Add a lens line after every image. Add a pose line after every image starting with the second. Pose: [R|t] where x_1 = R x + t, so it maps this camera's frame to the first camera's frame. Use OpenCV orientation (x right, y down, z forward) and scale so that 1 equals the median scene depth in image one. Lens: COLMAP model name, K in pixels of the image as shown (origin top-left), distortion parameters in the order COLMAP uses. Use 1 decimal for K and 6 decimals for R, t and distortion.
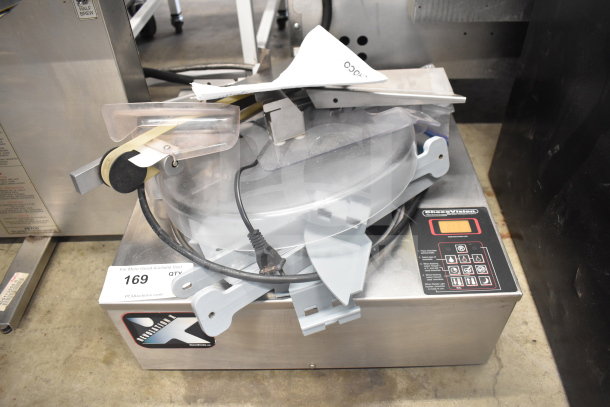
lens RADIAL K [[480.1, 0, 300.8], [0, 480.1, 203.4], [0, 0, 1]] dist [-0.090259, 0.007335]
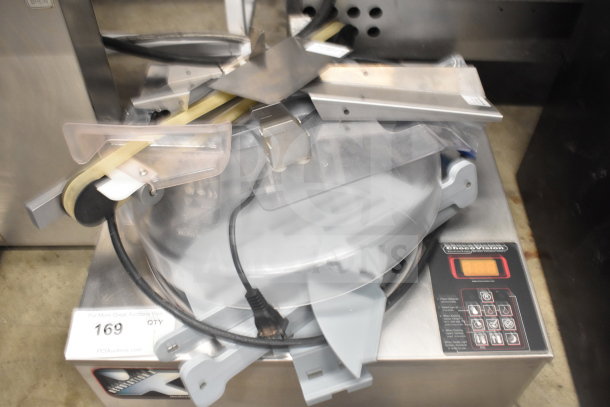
lens RADIAL K [[576.3, 0, 301.4], [0, 576.3, 203.9], [0, 0, 1]] dist [-0.074494, 0.000000]
pose [[0.998836, 0.019844, 0.043960, -0.049596], [-0.024485, 0.993883, 0.107687, -0.177007], [-0.041554, -0.108638, 0.993213, -0.004958]]
